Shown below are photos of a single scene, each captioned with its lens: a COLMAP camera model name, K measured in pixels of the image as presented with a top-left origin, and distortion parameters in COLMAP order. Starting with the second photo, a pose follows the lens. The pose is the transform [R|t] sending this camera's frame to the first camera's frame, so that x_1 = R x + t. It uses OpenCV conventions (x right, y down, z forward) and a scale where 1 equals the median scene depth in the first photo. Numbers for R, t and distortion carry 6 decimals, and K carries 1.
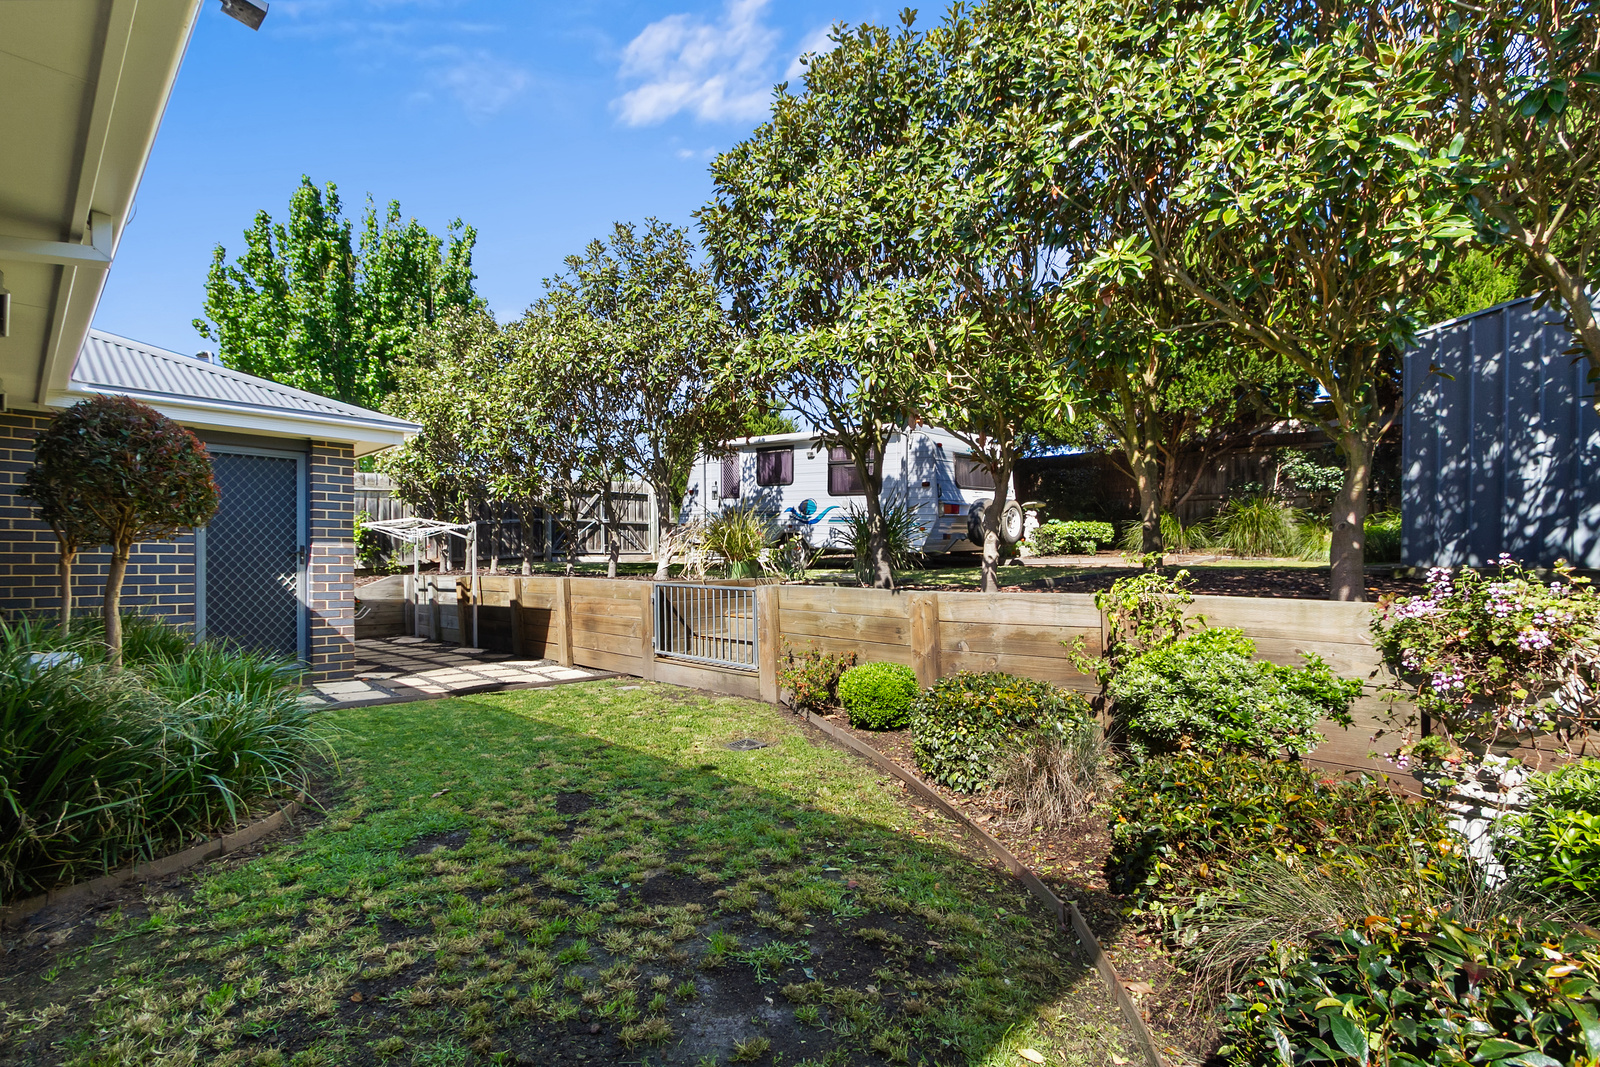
lens RADIAL K [[736.7, 0, 800.7], [0, 736.7, 540.3], [0, 0, 1]] dist [0.003463, -0.001871]
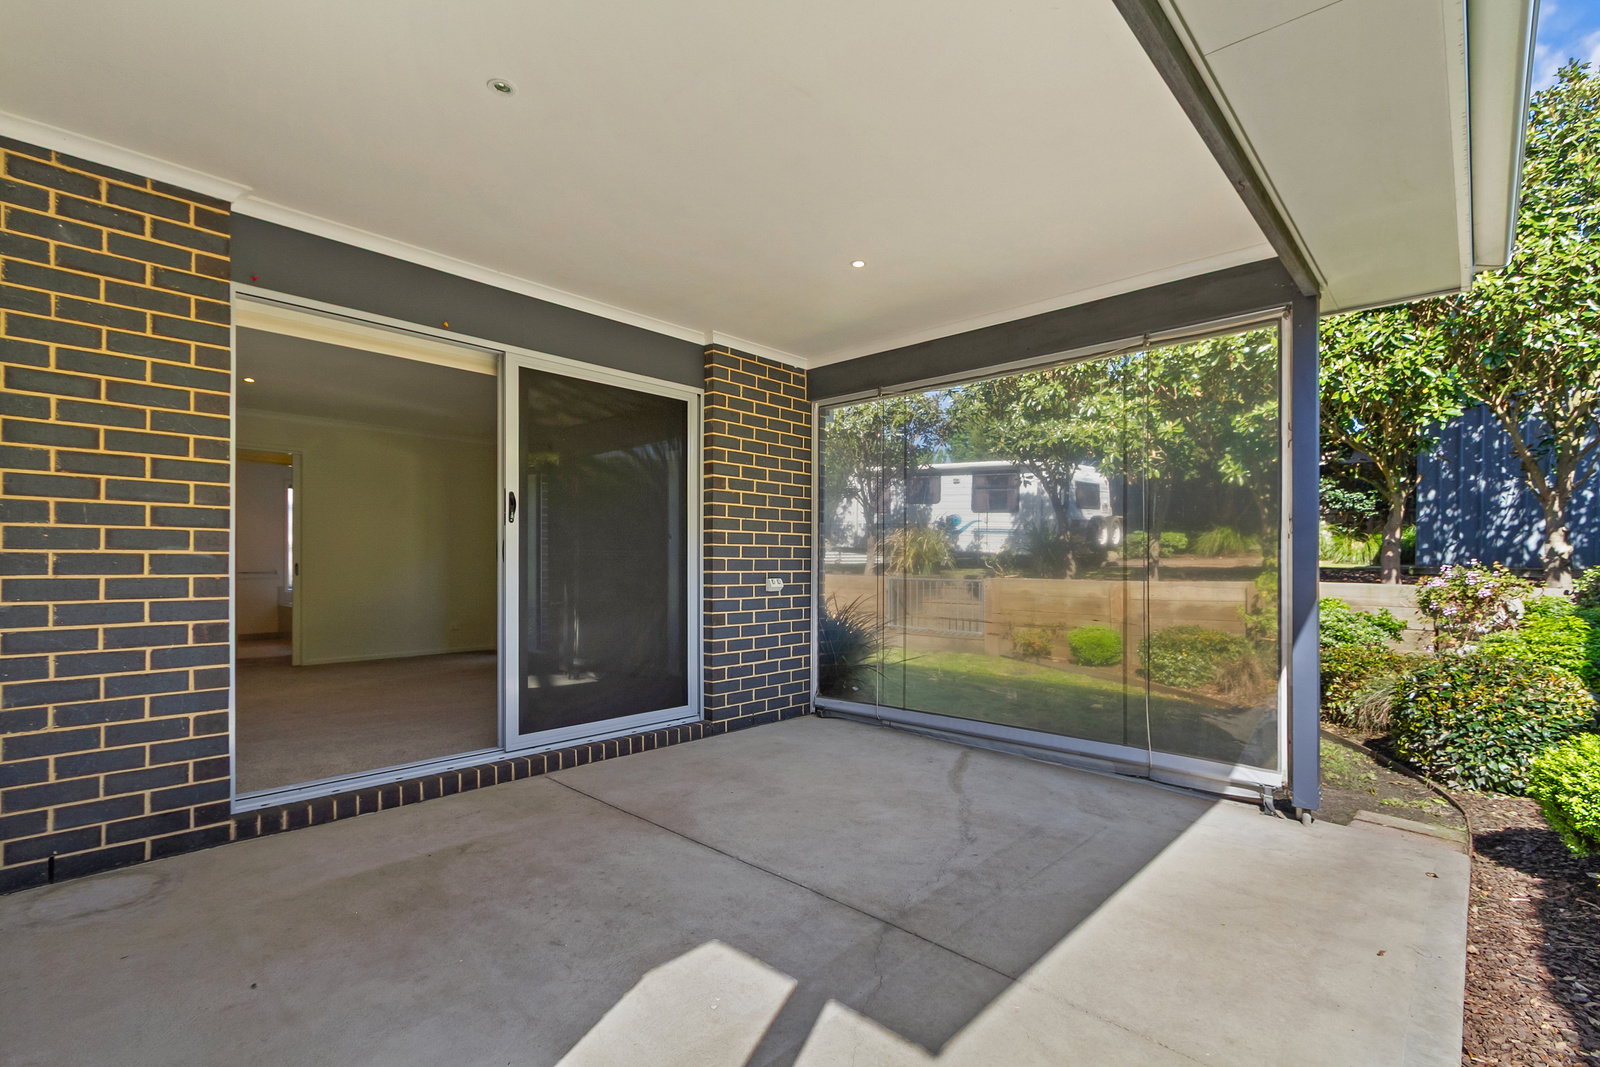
lens RADIAL K [[736.7, 0, 798.8], [0, 736.7, 544.2], [0, 0, 1]] dist [0.003463, -0.001871]
pose [[0.999968, 0.001324, 0.007863, -0.593490], [-0.001351, 0.999993, 0.003465, -0.016941], [-0.007858, -0.003475, 0.999963, -0.650952]]
